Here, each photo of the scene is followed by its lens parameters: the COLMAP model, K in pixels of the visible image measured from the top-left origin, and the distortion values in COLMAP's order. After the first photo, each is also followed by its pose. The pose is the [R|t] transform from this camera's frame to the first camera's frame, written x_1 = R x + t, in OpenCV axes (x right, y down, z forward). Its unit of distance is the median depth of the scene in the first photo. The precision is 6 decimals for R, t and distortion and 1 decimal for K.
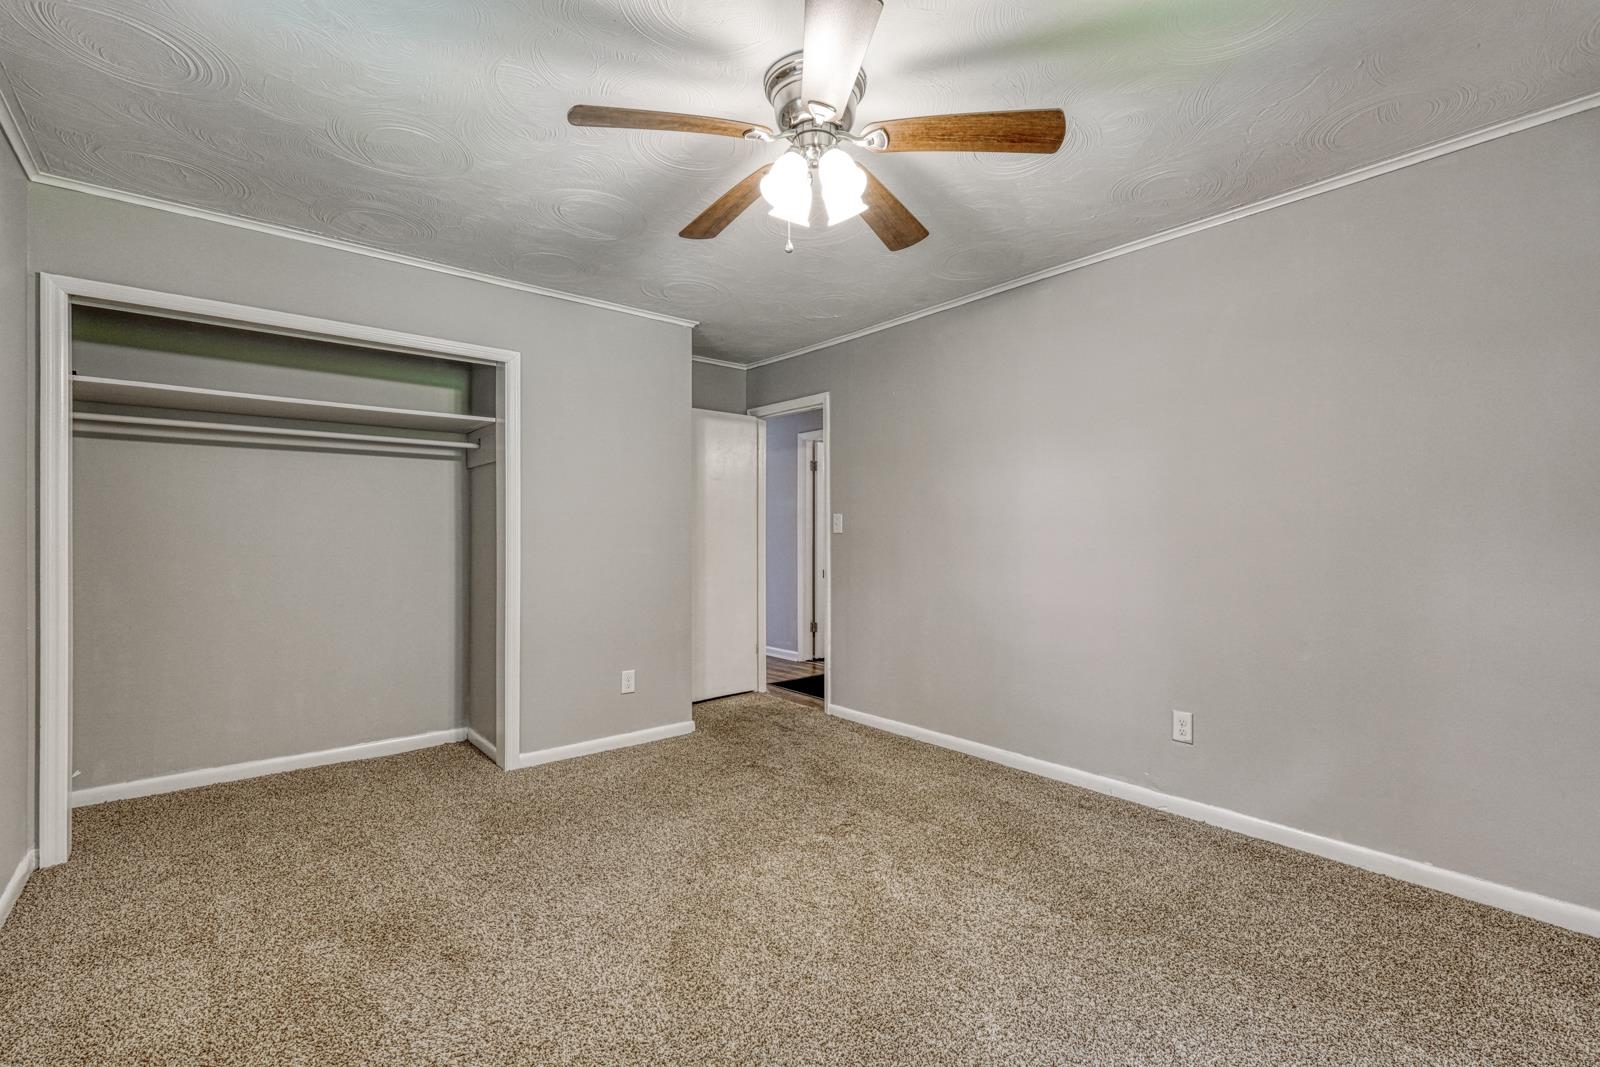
lens RADIAL K [[699.1, 0, 800.0], [0, 699.1, 533.5], [0, 0, 1]] dist [-0.000289, 0.000194]
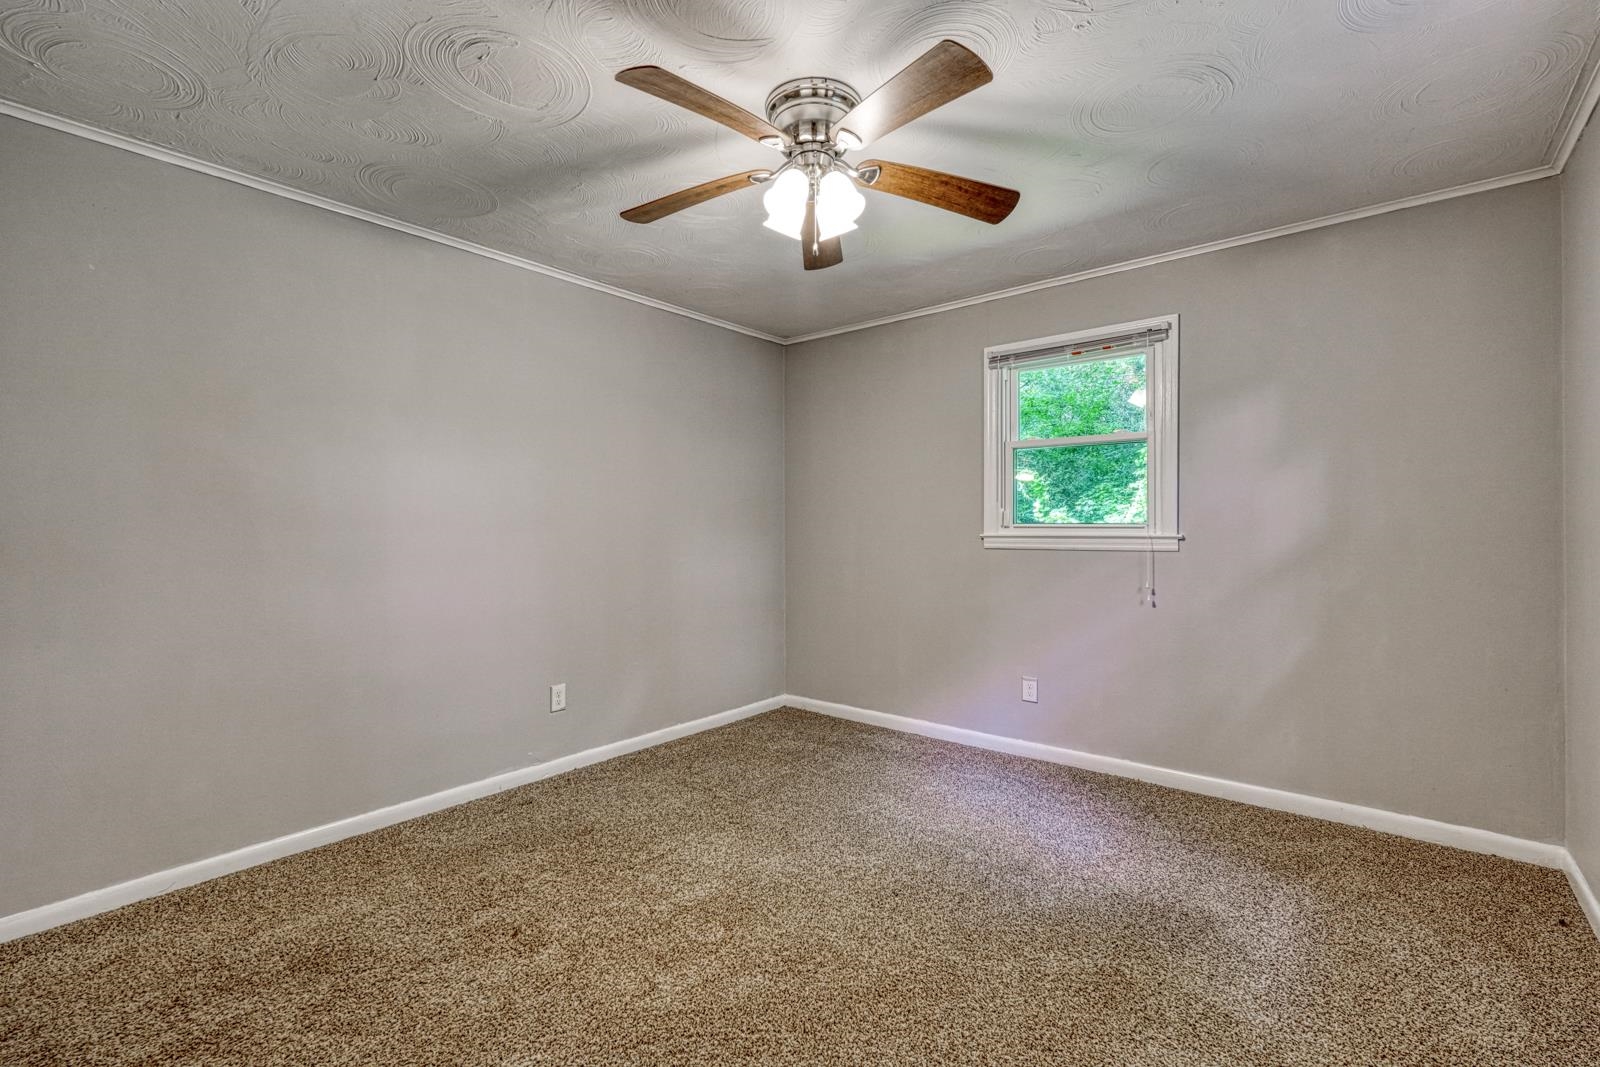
lens RADIAL K [[699.1, 0, 800.0], [0, 699.1, 533.5], [0, 0, 1]] dist [-0.000289, 0.000194]
pose [[-0.171014, -0.002115, 0.985266, -0.667292], [0.009808, 0.999944, 0.003849, 0.002116], [-0.985220, 0.010321, -0.170984, 0.796267]]
